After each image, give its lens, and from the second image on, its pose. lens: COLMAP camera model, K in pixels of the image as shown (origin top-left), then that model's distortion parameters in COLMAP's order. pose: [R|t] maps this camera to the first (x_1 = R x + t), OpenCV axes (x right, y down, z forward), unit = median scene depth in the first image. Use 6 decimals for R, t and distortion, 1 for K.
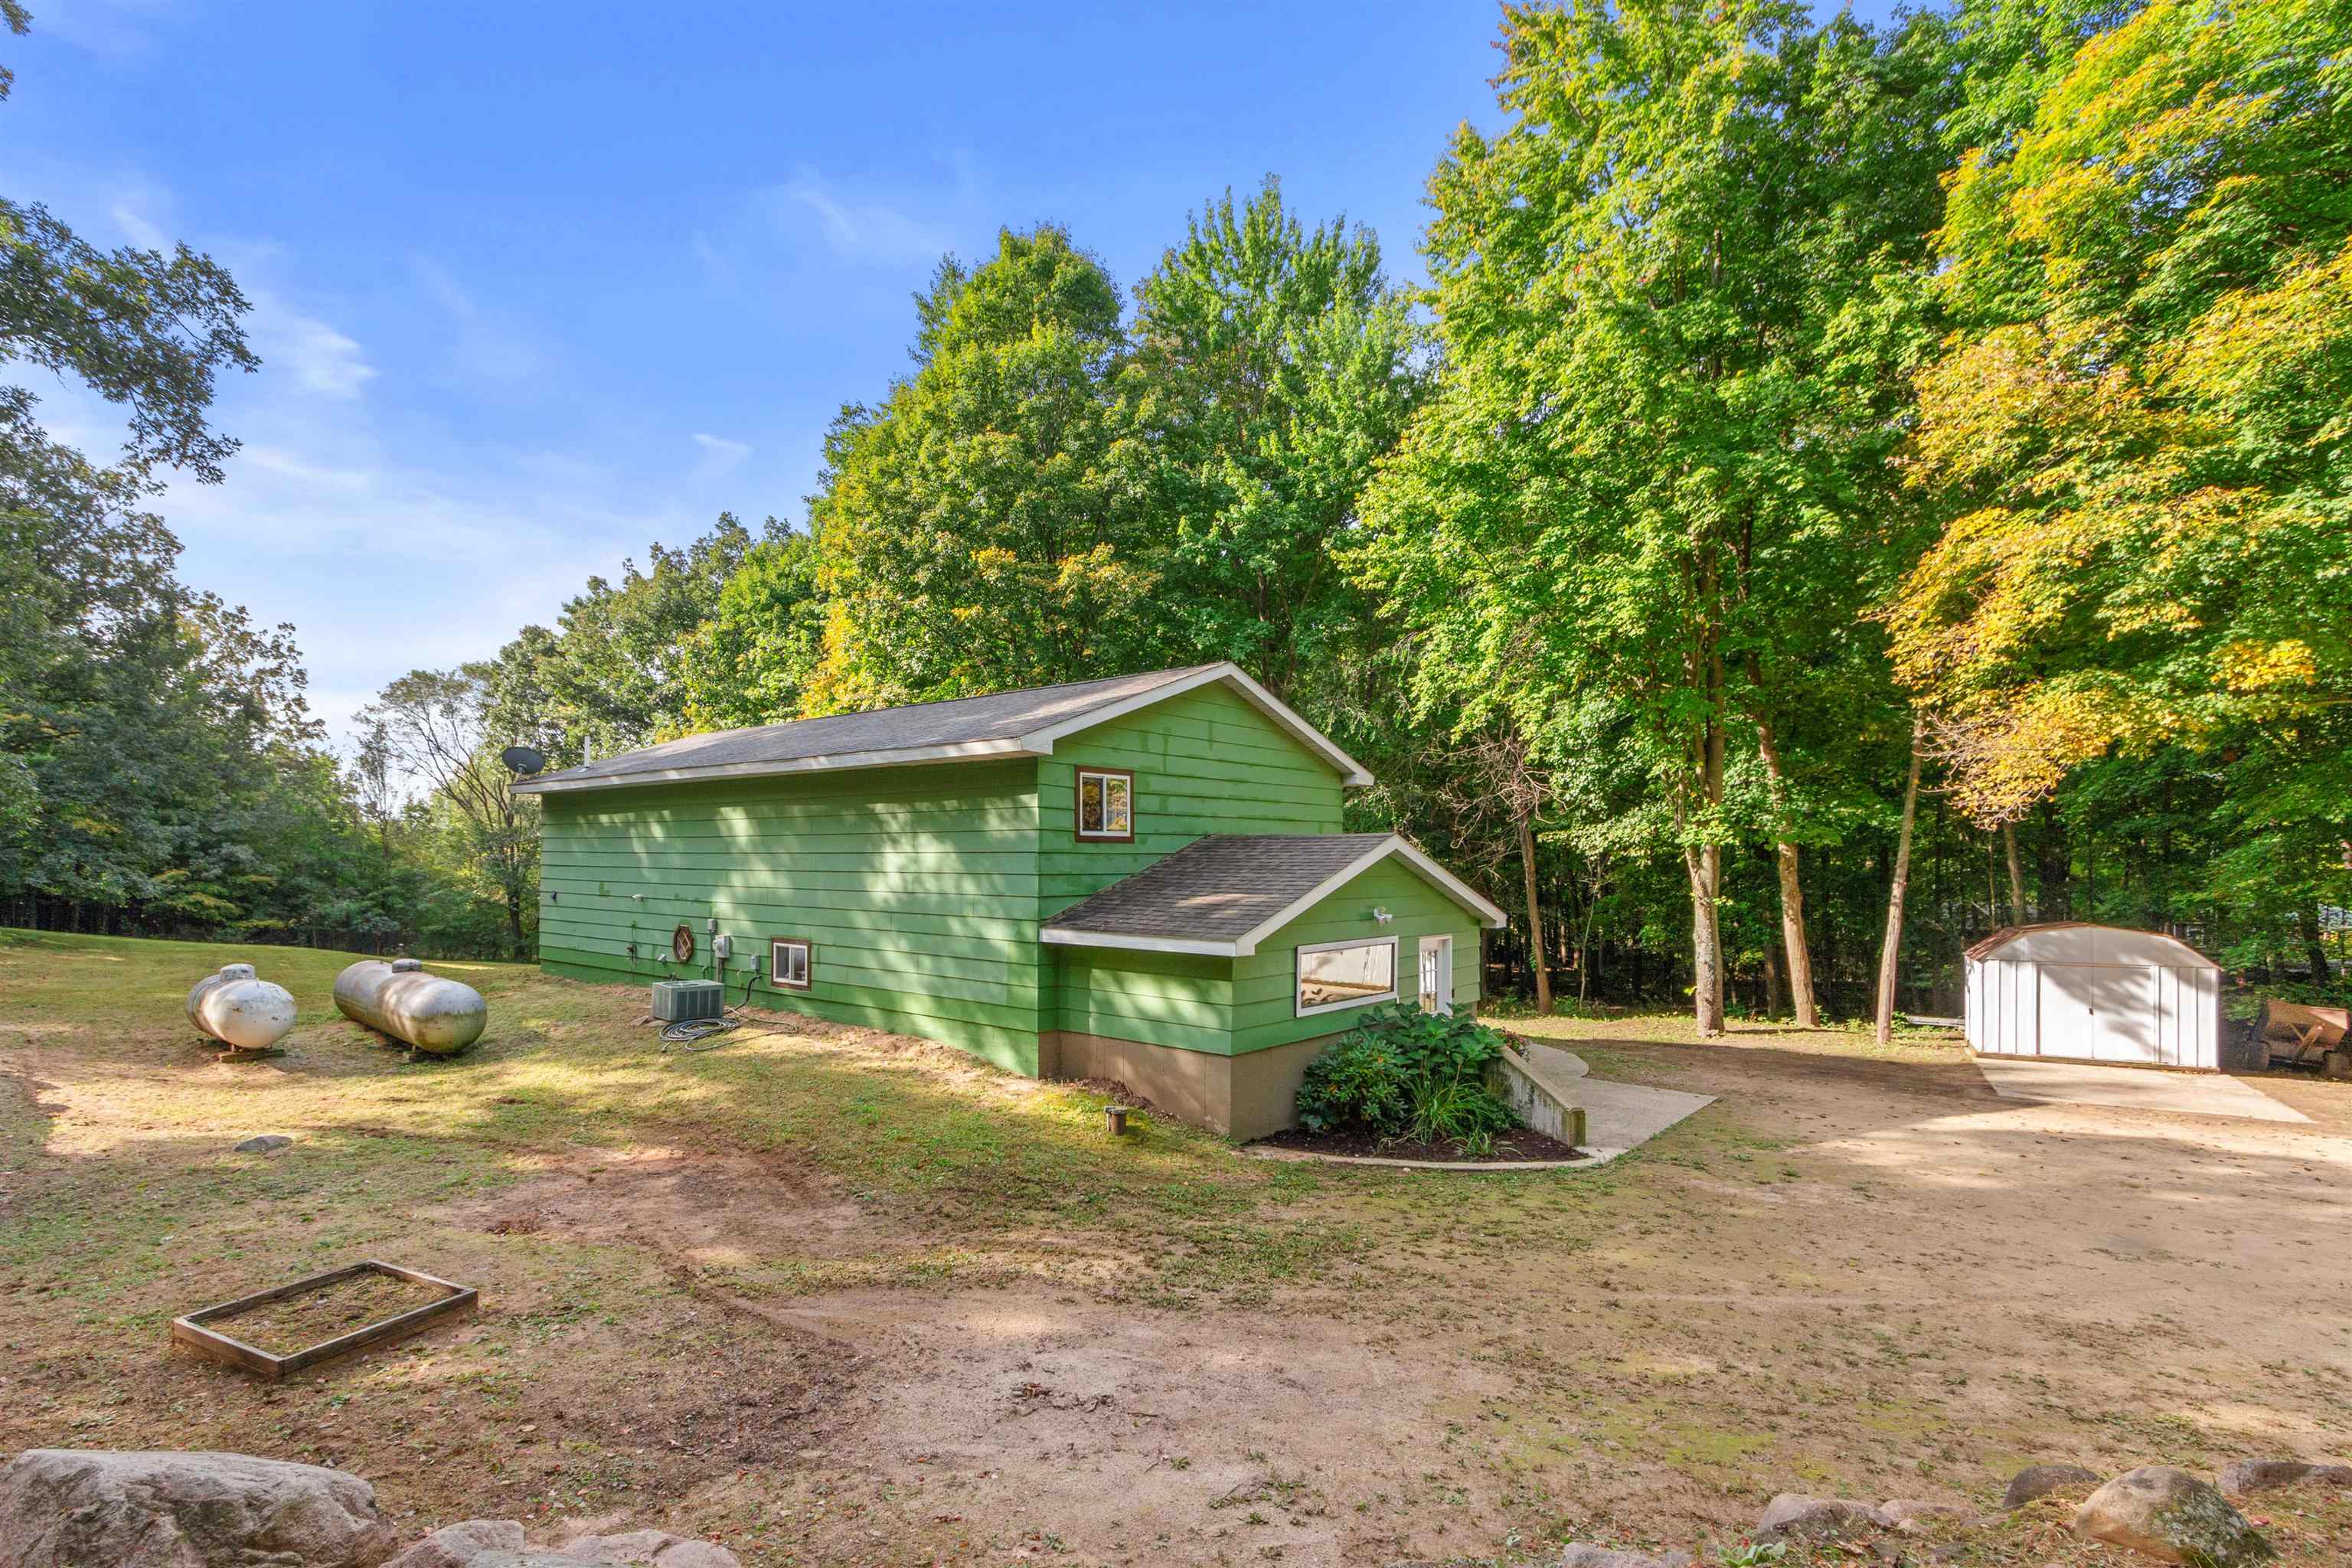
lens RADIAL K [[1161.4, 0, 1101.8], [0, 1161.4, 783.6], [0, 0, 1]] dist [-0.000363, 0.000076]
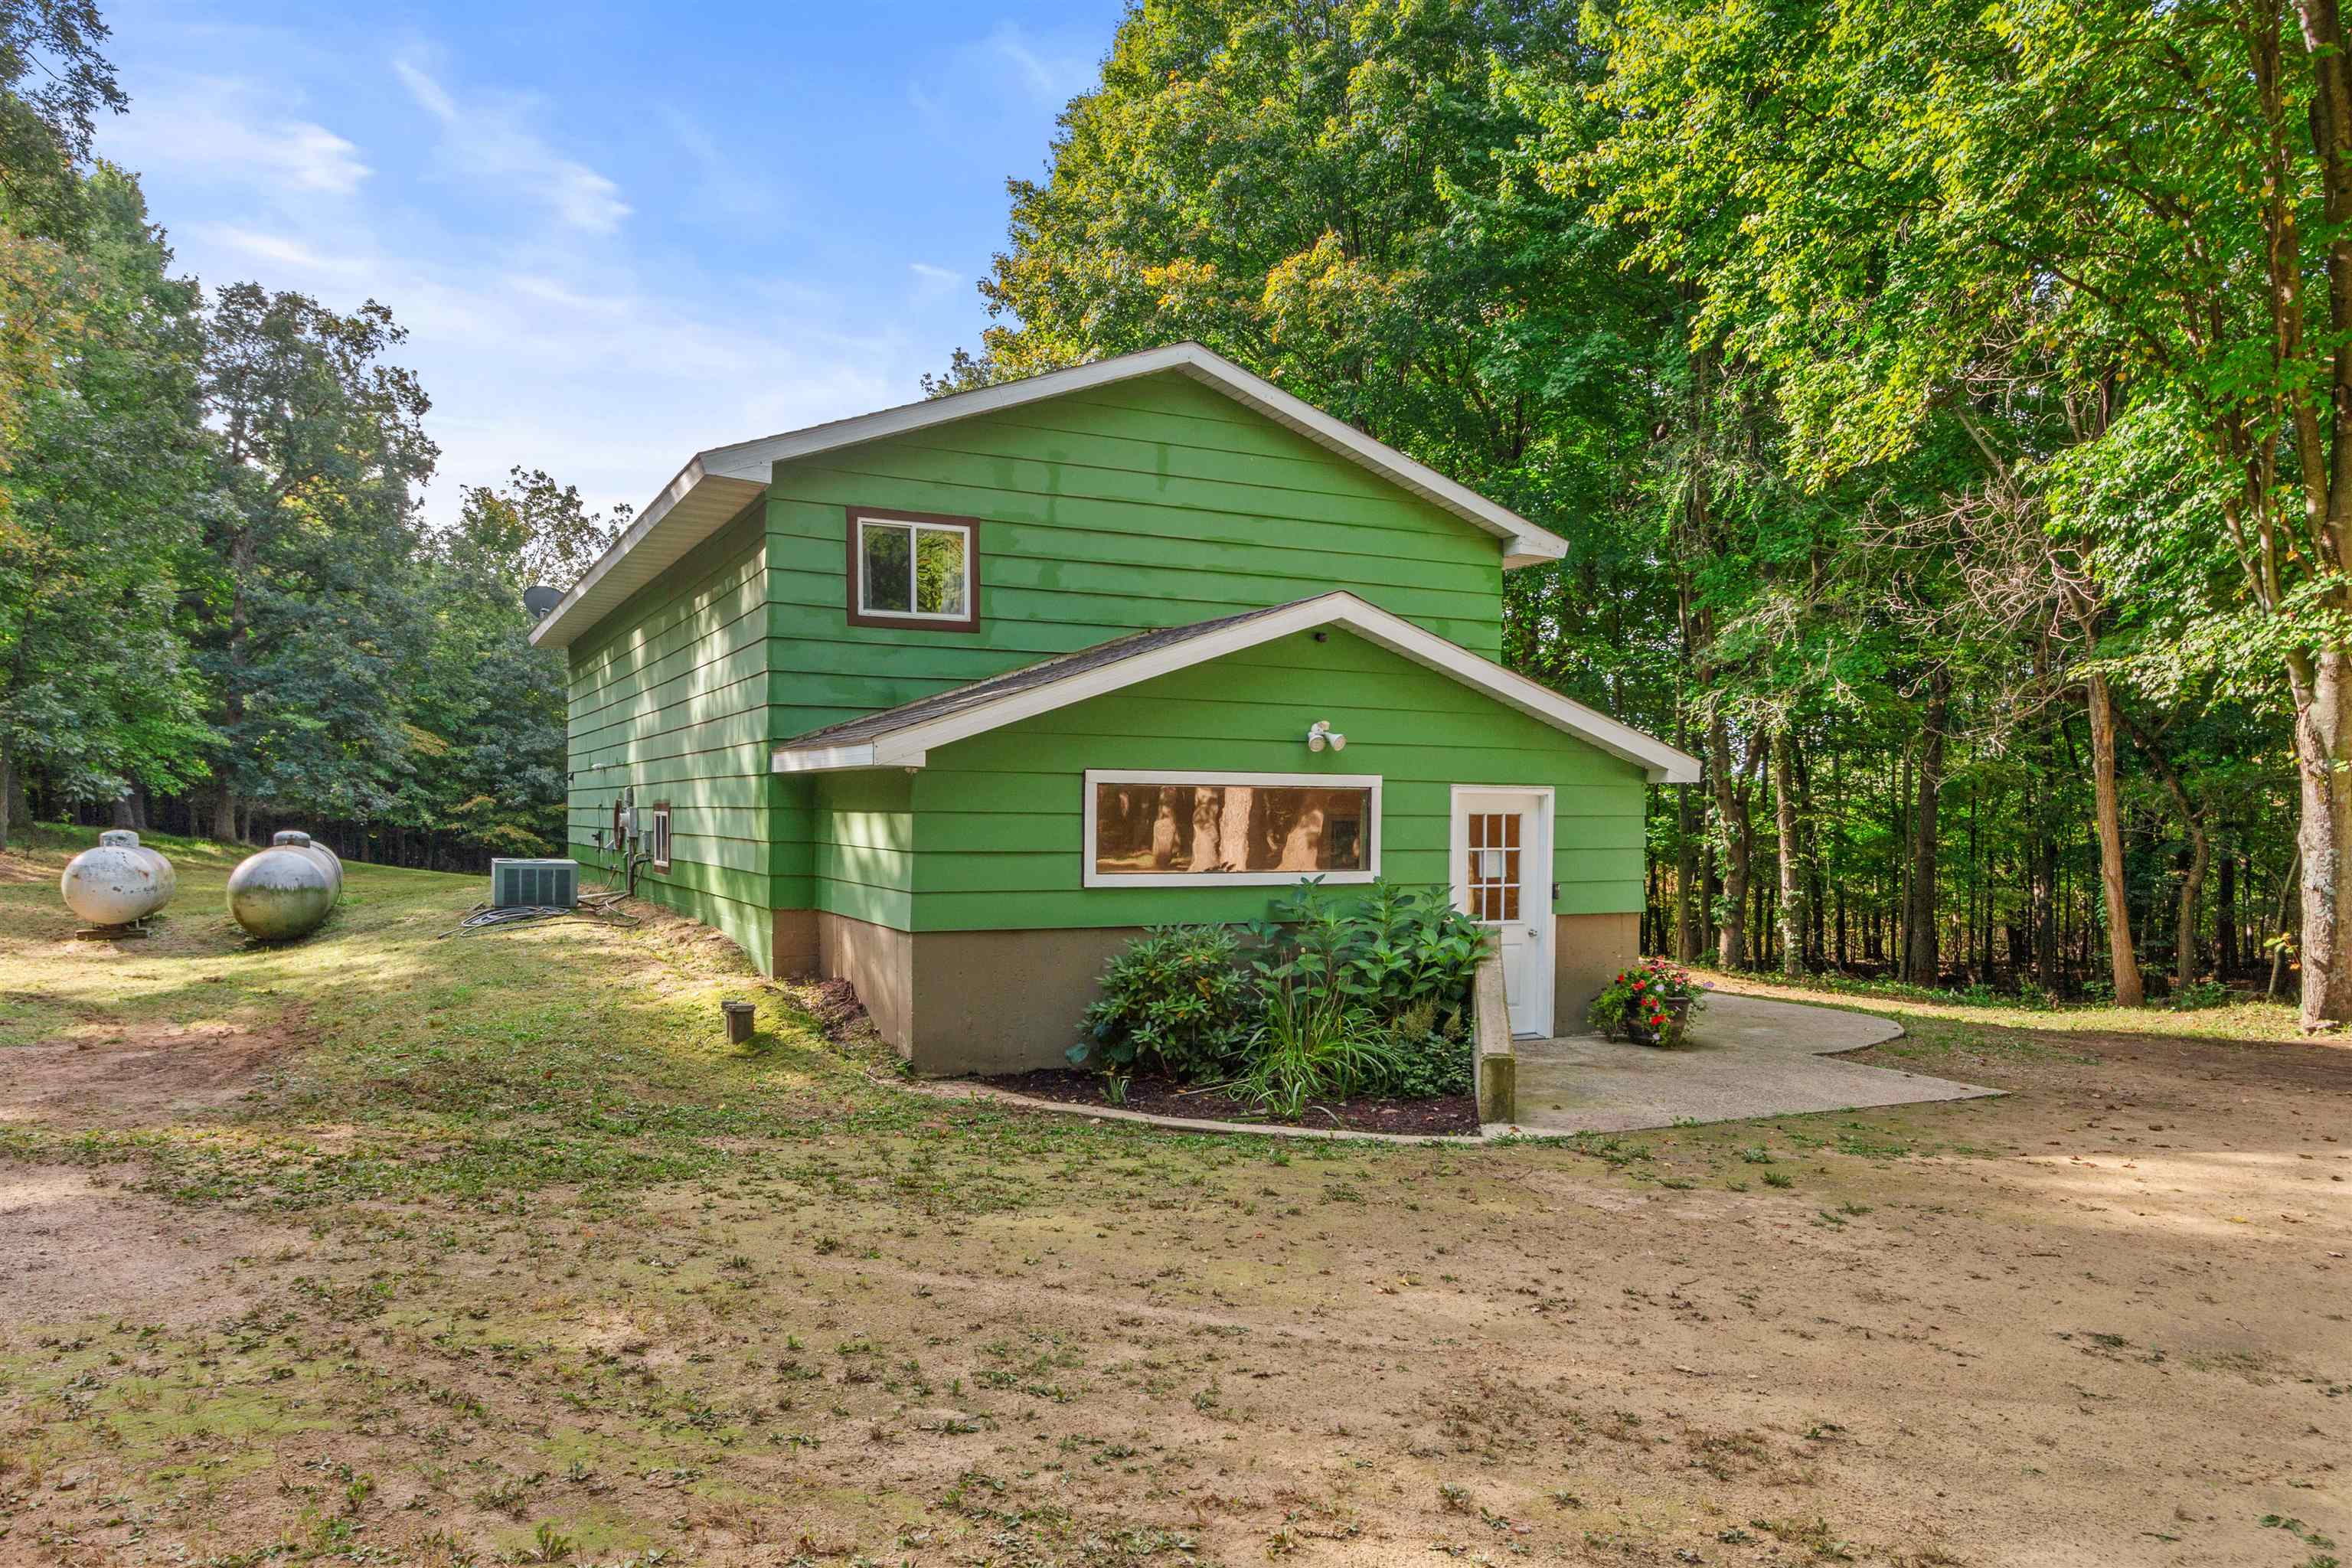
lens RADIAL K [[1674.4, 0, 1175.8], [0, 1674.4, 822.2], [0, 0, 1]] dist [0.004178, 0.000151]
pose [[0.924774, 0.004758, -0.380487, 0.355834], [0.018987, 0.998099, 0.058631, 0.076988], [0.380043, -0.061445, 0.922926, 0.140922]]
